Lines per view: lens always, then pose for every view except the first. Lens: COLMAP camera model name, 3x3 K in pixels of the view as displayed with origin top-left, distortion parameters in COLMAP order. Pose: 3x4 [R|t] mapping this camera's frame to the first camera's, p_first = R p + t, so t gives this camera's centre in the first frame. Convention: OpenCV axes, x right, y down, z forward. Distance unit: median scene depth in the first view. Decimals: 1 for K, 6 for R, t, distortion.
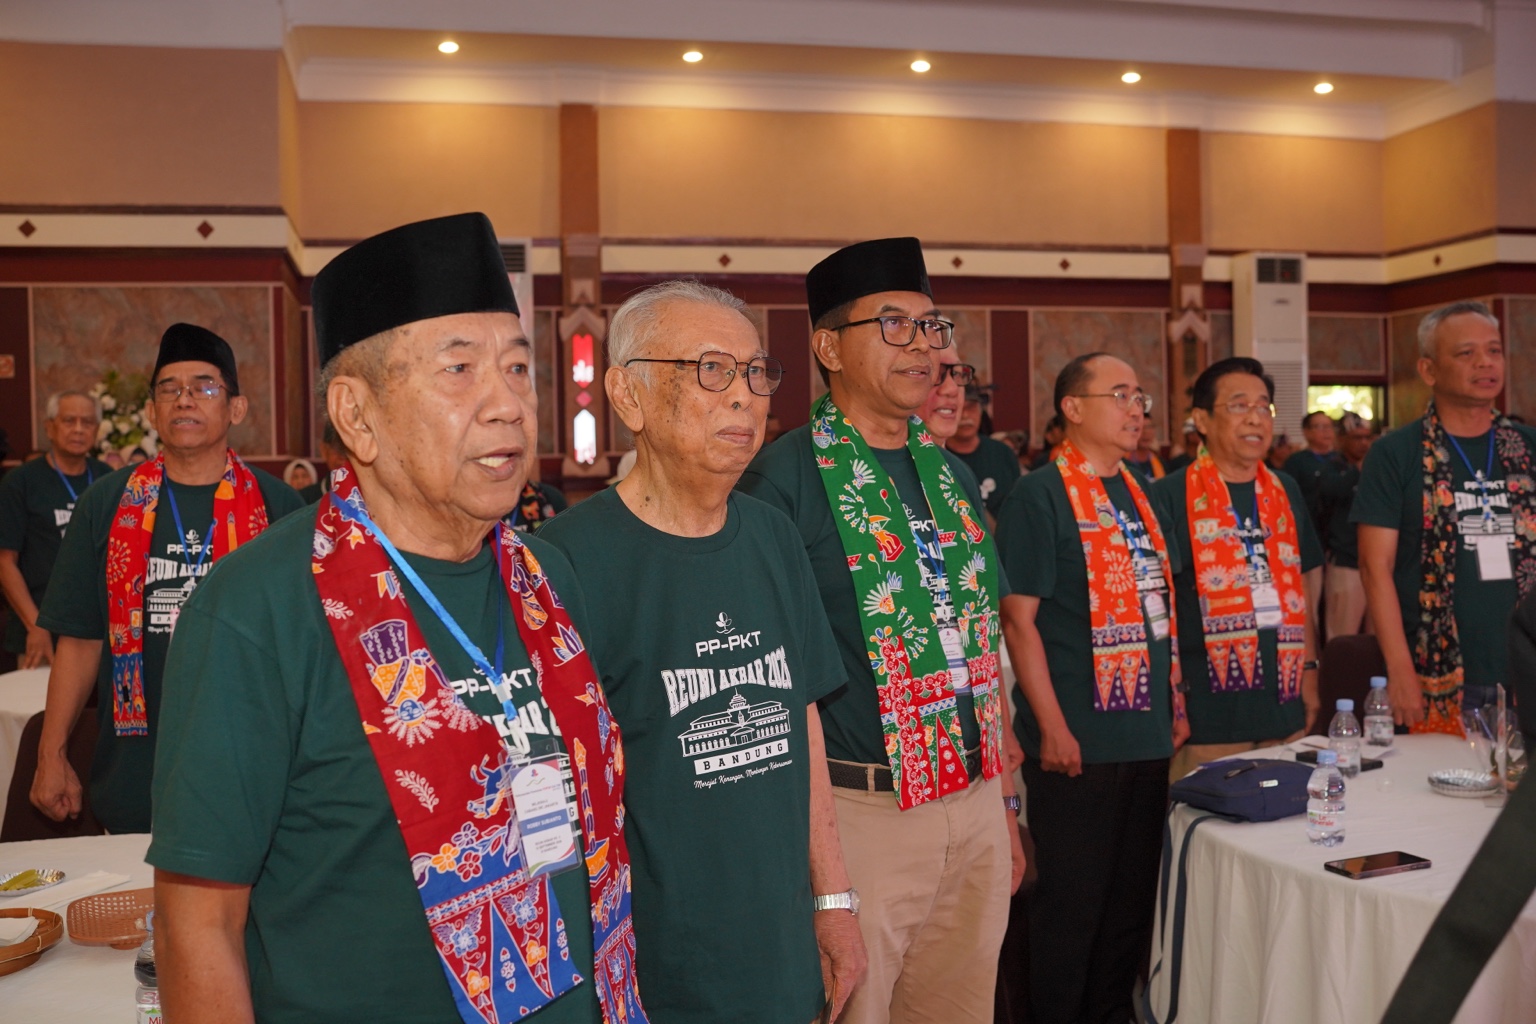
lens RADIAL K [[1526.5, 0, 763.8], [0, 1526.5, 490.4], [0, 0, 1]] dist [-0.087837, 0.030589]
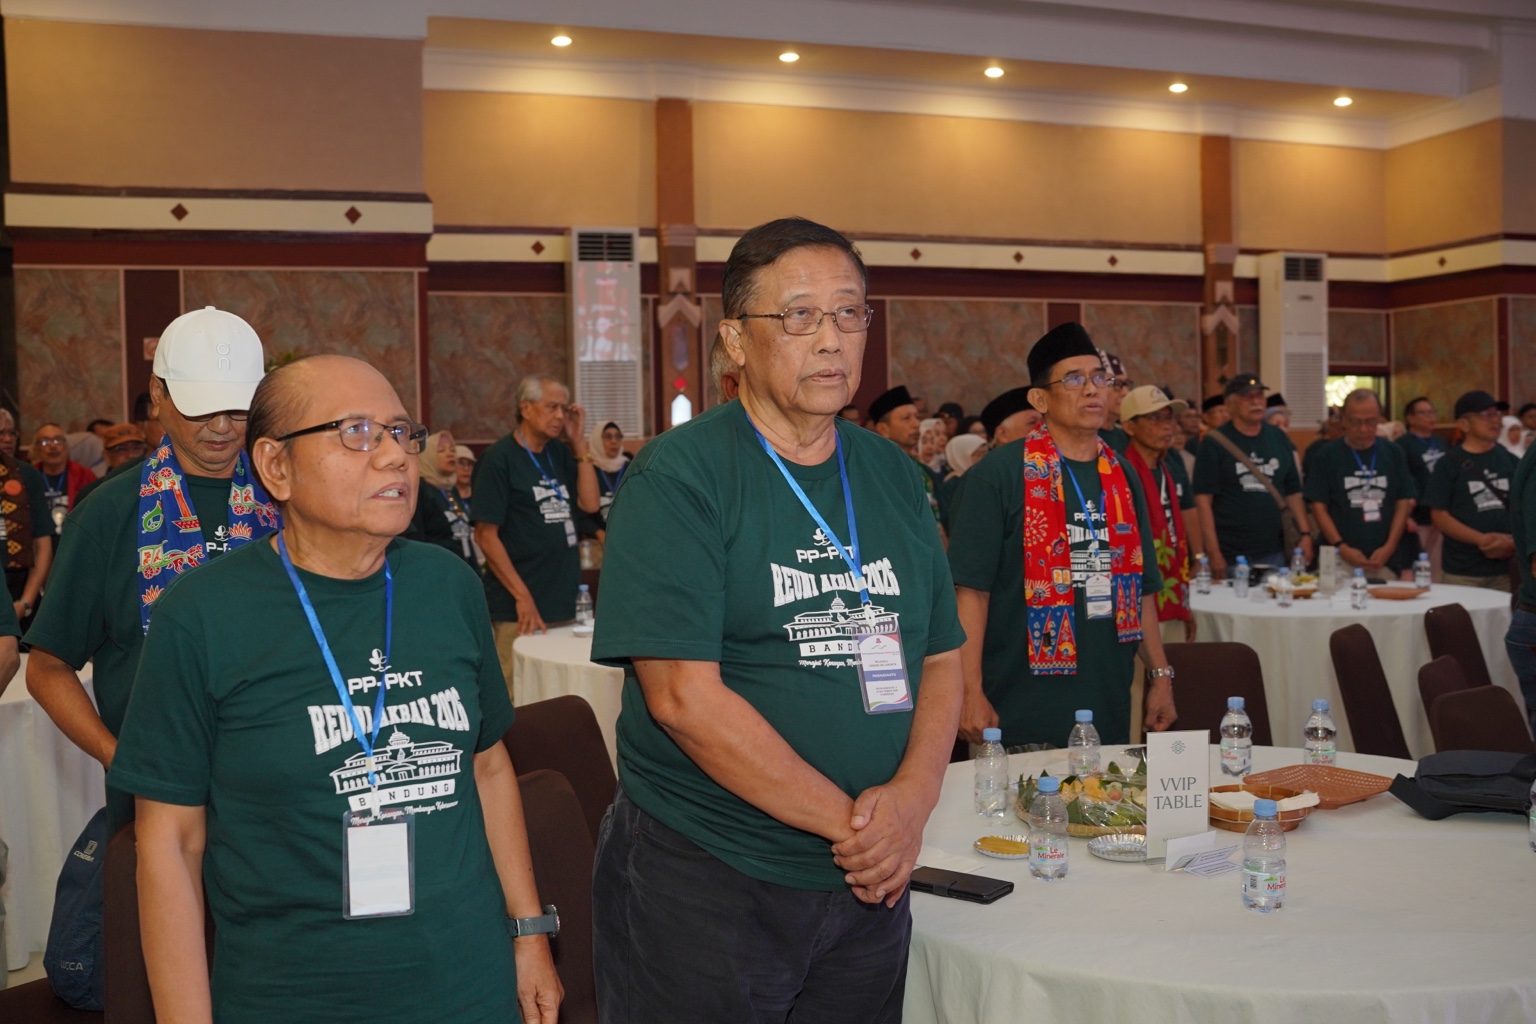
lens RADIAL K [[1496.1, 0, 768.0], [0, 1496.1, 512.0], [0, 0, 1]] dist [-0.071267, -0.000722]
pose [[0.994727, -0.003155, 0.102506, -0.161392], [0.000435, 0.999647, 0.026547, 0.001012], [-0.102554, -0.026362, 0.994378, -0.027536]]
